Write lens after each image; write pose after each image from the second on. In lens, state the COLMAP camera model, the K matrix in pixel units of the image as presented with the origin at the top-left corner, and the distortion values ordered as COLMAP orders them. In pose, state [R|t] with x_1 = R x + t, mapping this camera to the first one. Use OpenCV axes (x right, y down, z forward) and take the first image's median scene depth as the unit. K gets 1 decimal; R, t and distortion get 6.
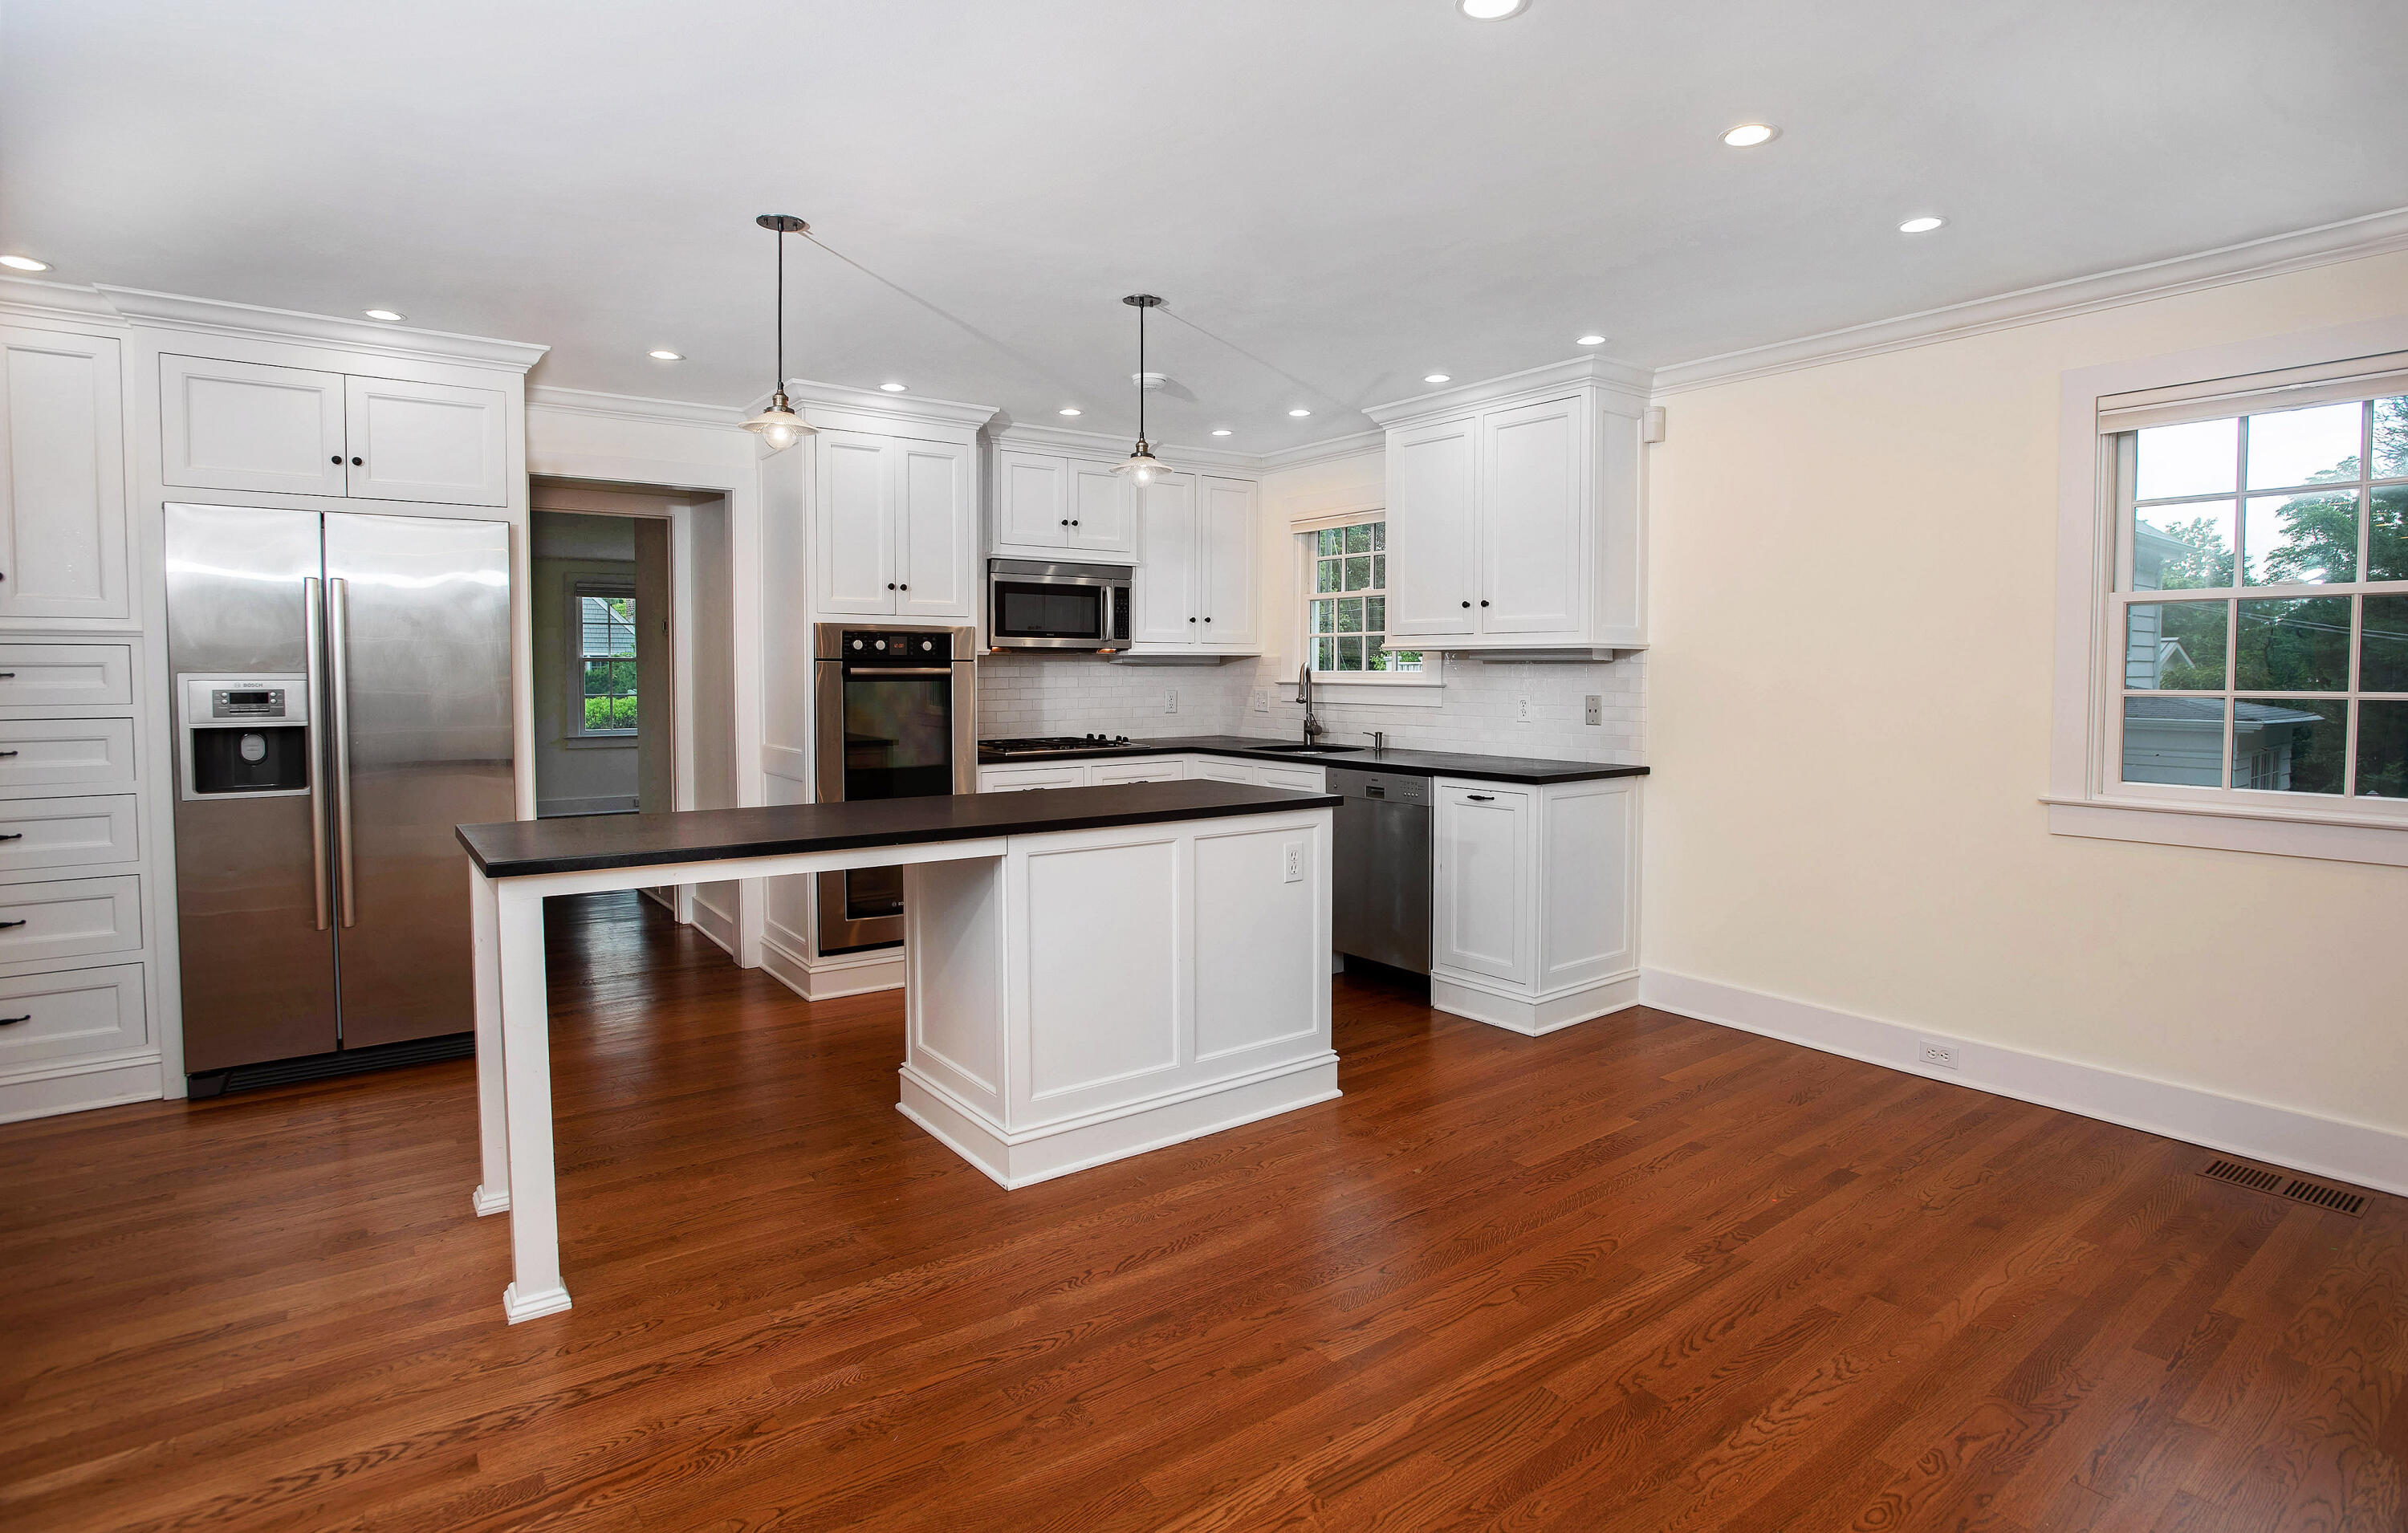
lens RADIAL K [[1222.6, 0, 1204.0], [0, 1222.6, 766.5], [0, 0, 1]] dist [0.001505, 0.000296]
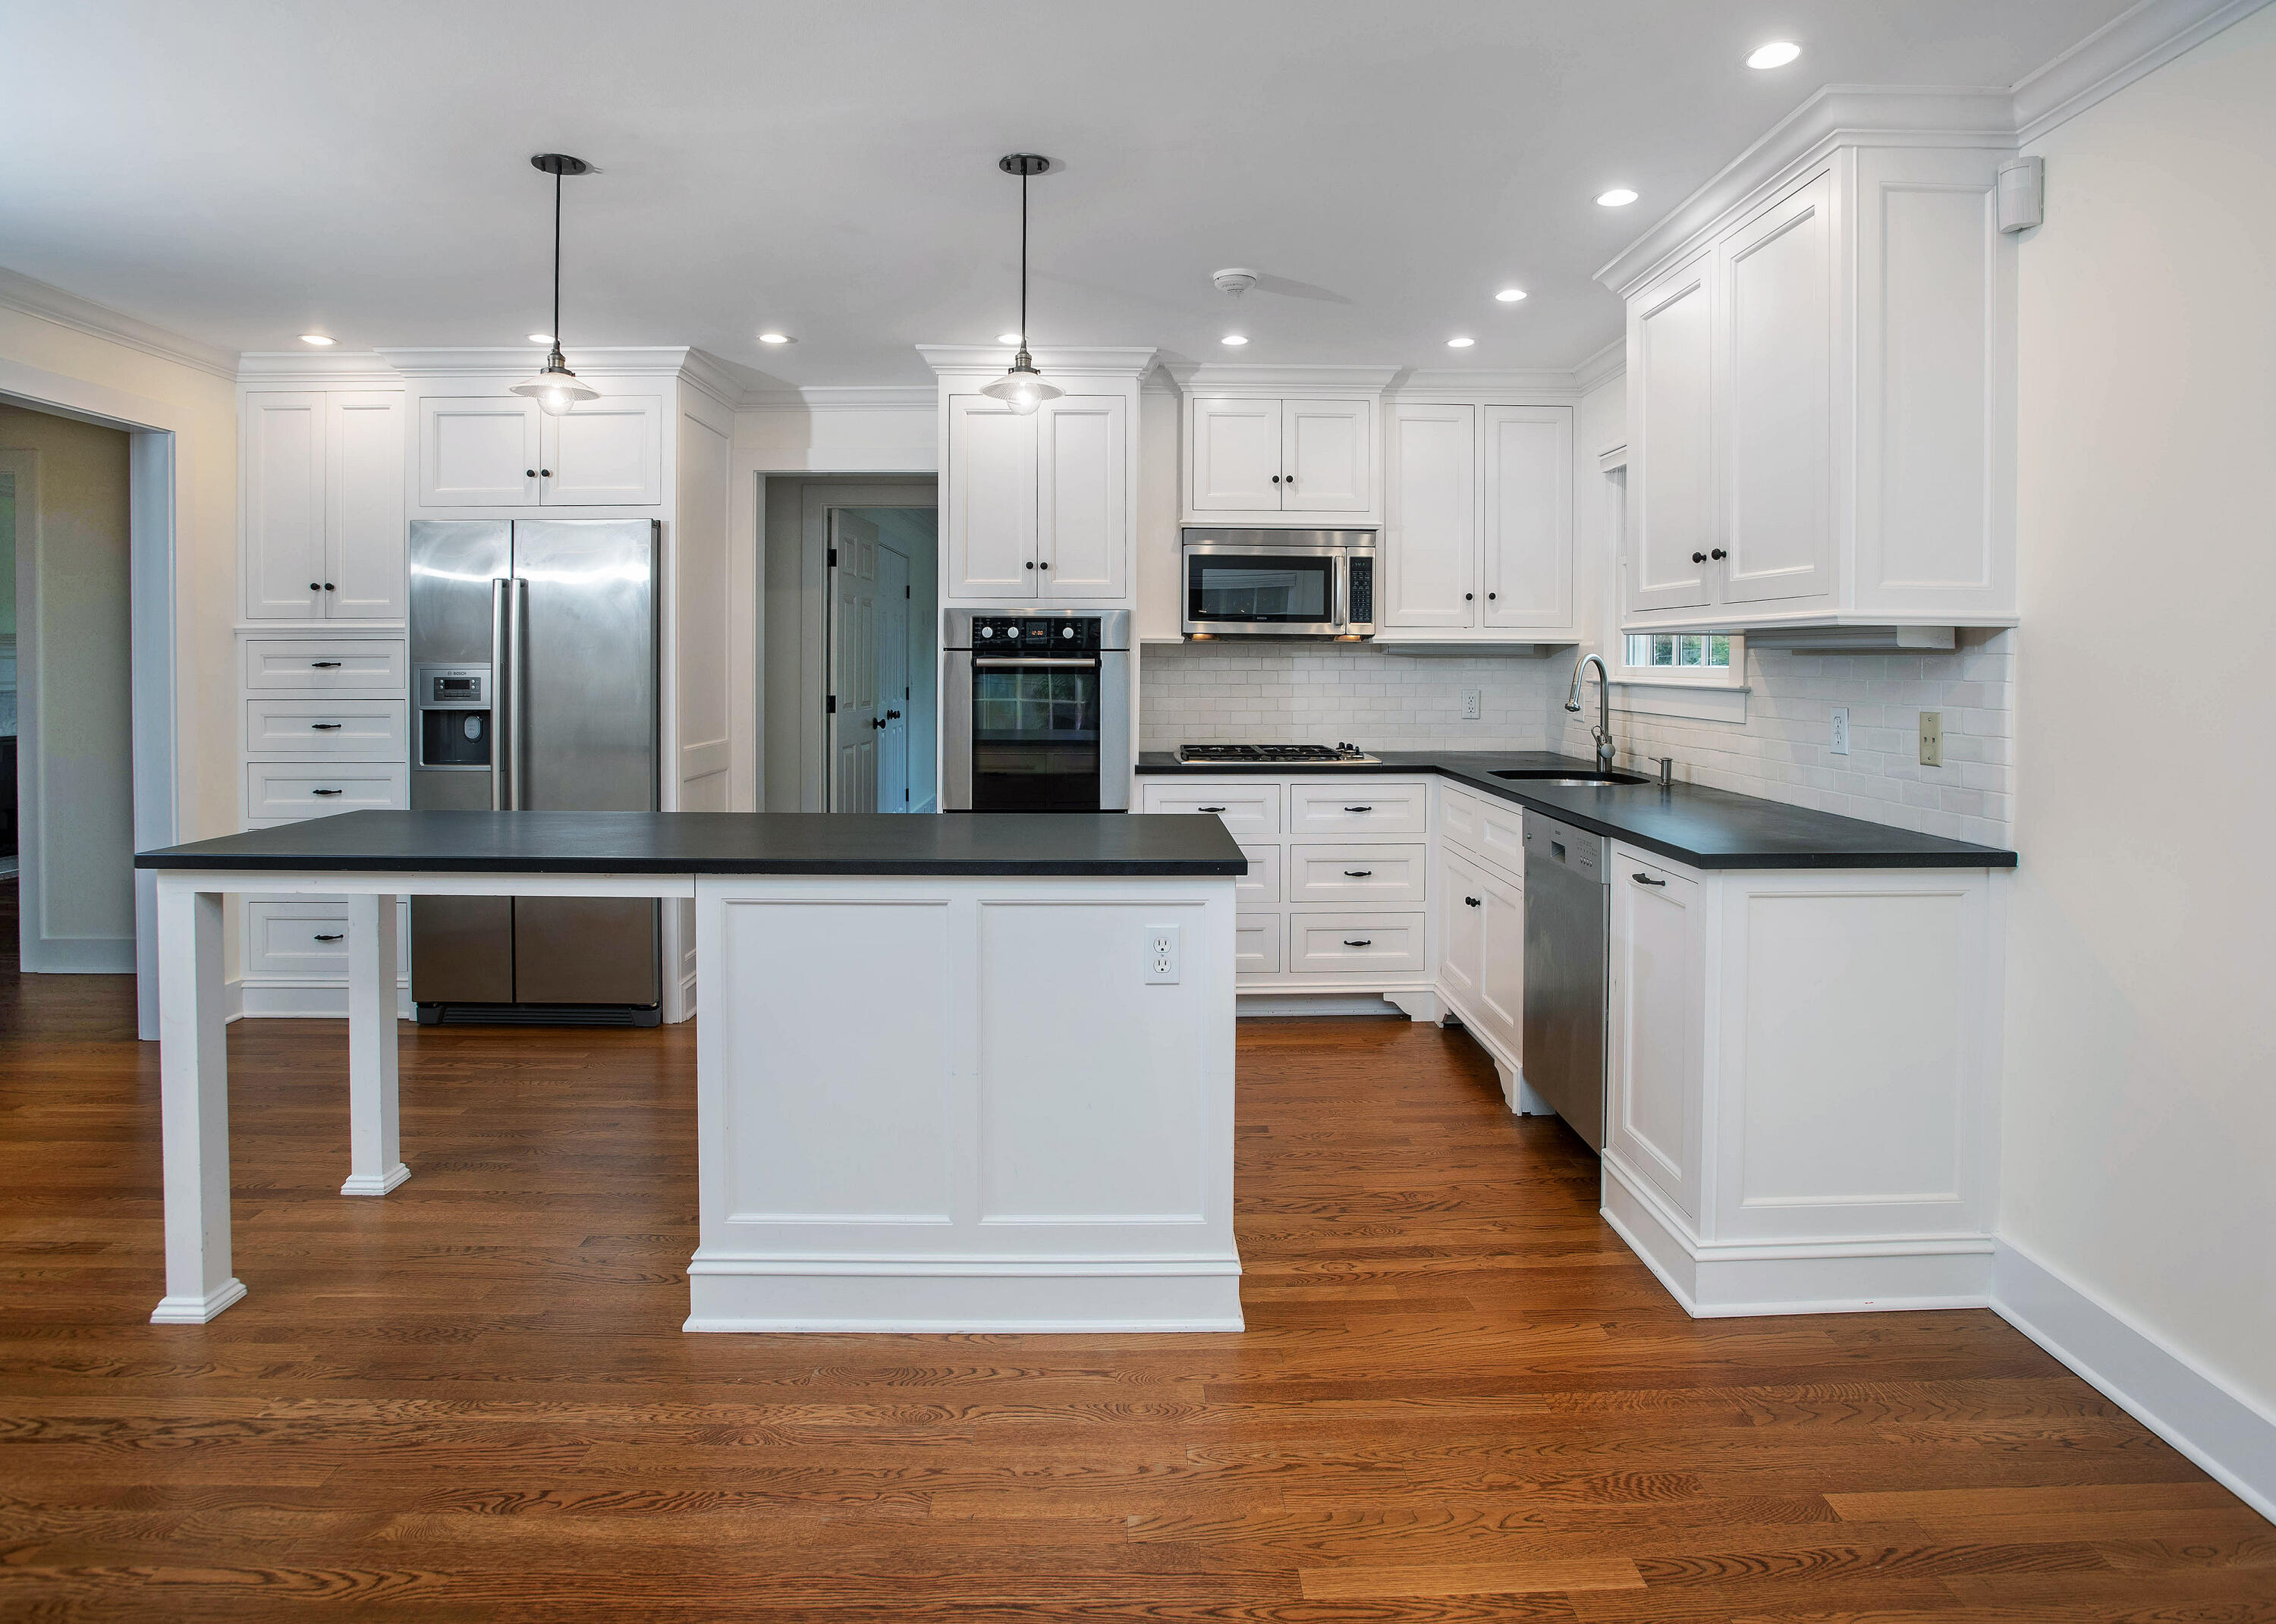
lens RADIAL K [[1255.7, 0, 1138.9], [0, 1255.7, 717.6], [0, 0, 1]] dist [-0.007448, -0.002338]
pose [[0.814526, 0.029088, -0.579398, 0.353779], [-0.048561, 0.998656, -0.018132, -0.028227], [0.578091, 0.042905, 0.814843, 0.339682]]
